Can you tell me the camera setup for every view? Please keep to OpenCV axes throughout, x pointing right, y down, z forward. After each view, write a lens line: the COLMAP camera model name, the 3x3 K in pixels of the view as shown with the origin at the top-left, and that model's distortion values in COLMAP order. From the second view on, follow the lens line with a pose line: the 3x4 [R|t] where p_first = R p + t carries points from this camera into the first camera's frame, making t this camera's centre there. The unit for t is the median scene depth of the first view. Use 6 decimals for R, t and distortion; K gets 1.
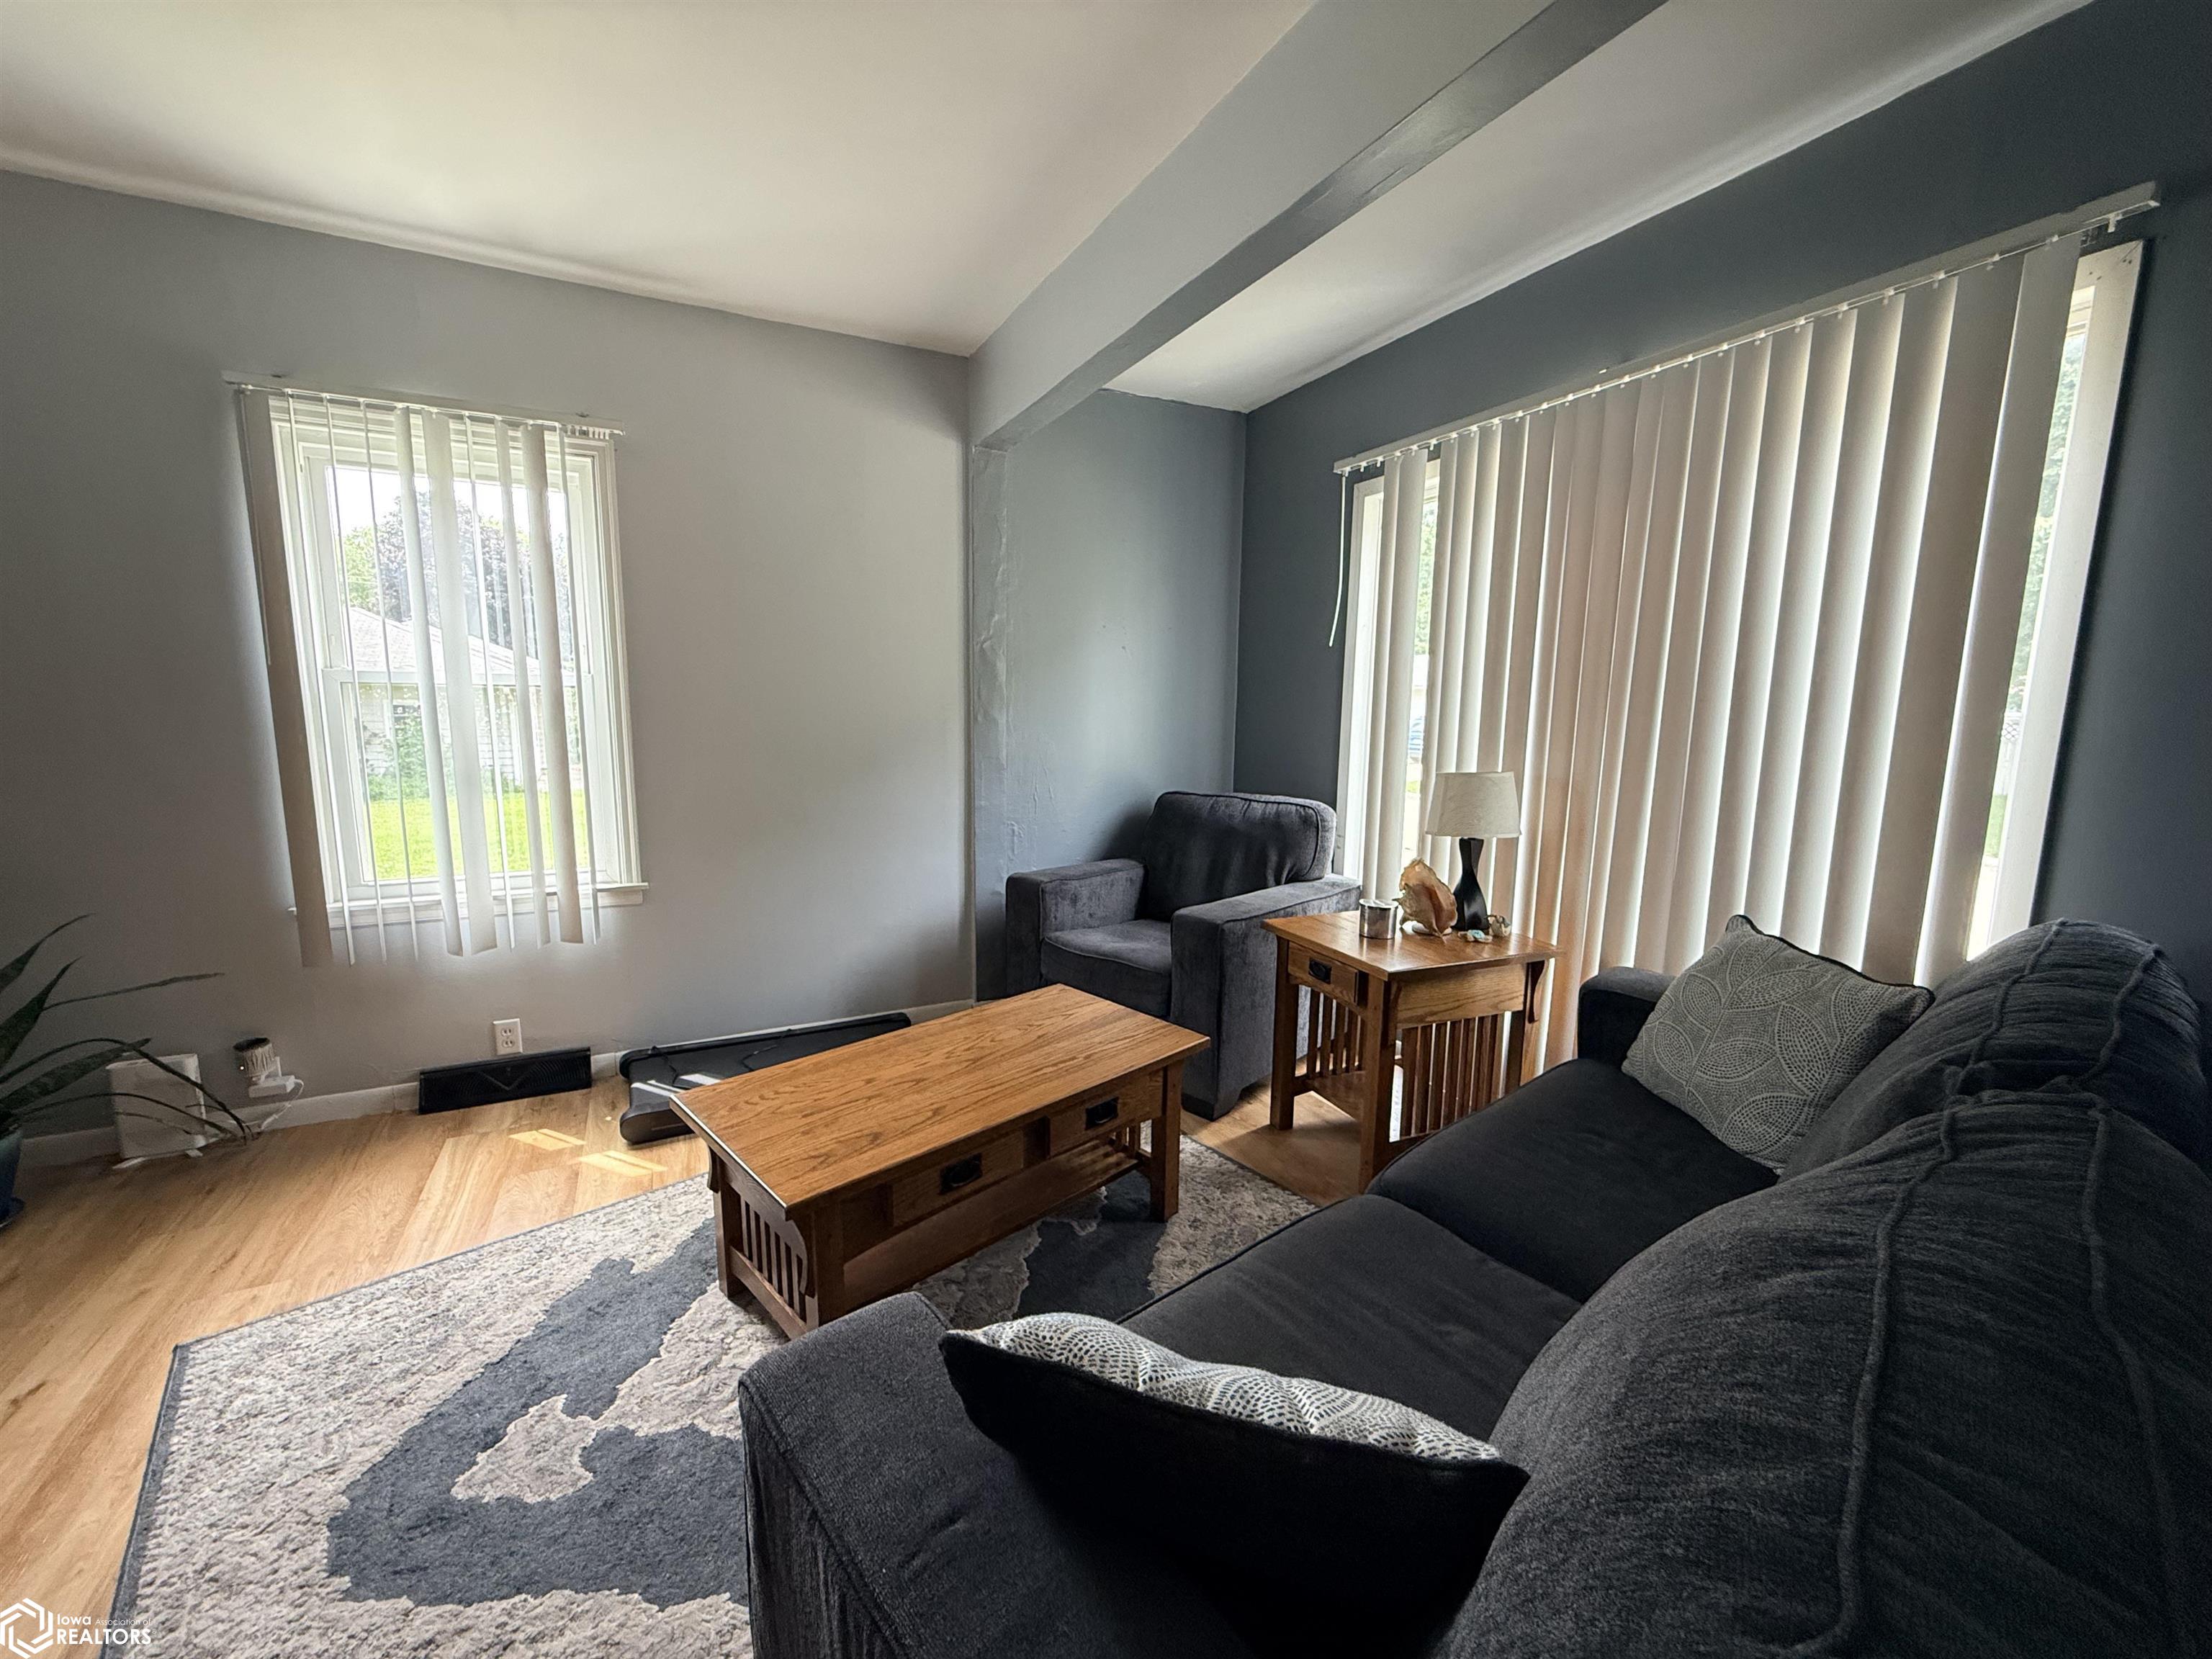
lens RADIAL K [[883.7, 0, 1110.4], [0, 883.7, 834.0], [0, 0, 1]] dist [-0.000759, 0.000131]
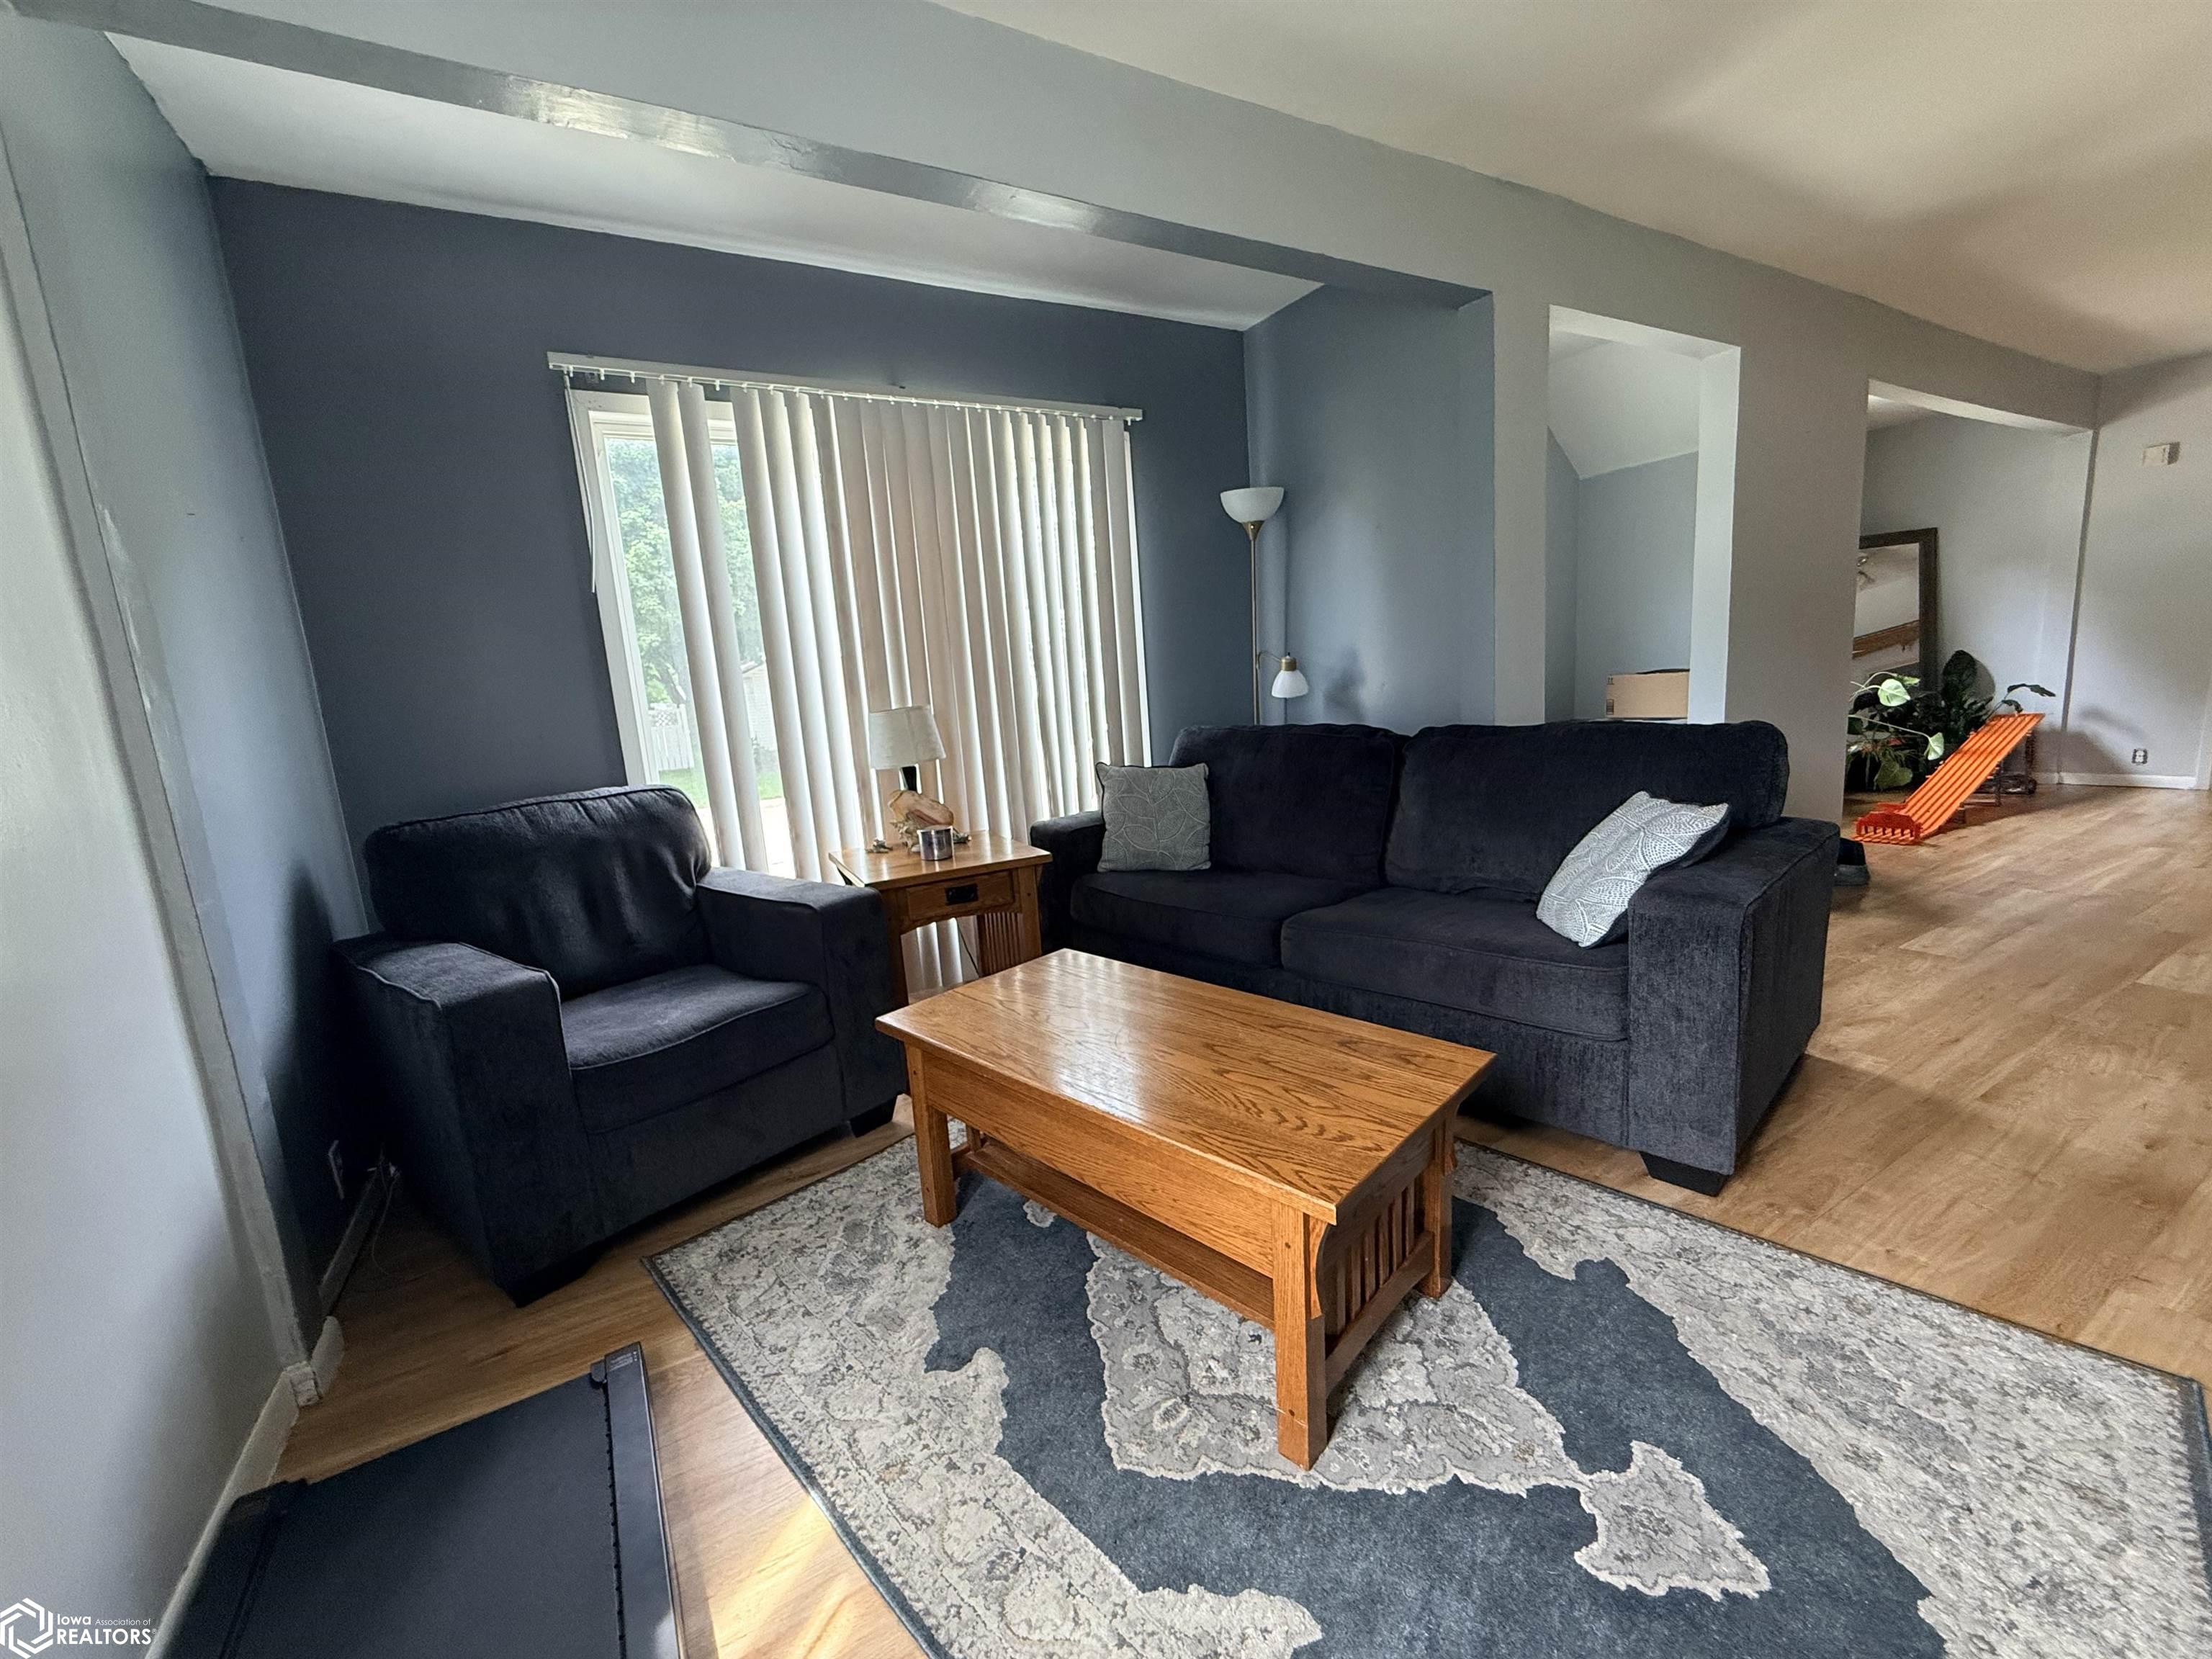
lens RADIAL K [[883.7, 0, 1103.9], [0, 883.7, 835.0], [0, 0, 1]] dist [-0.000759, 0.000131]
pose [[-0.047867, -0.173110, 0.983739, -0.903240], [0.220482, 0.958743, 0.179440, -0.074190], [-0.974216, 0.225486, -0.007725, 0.951576]]
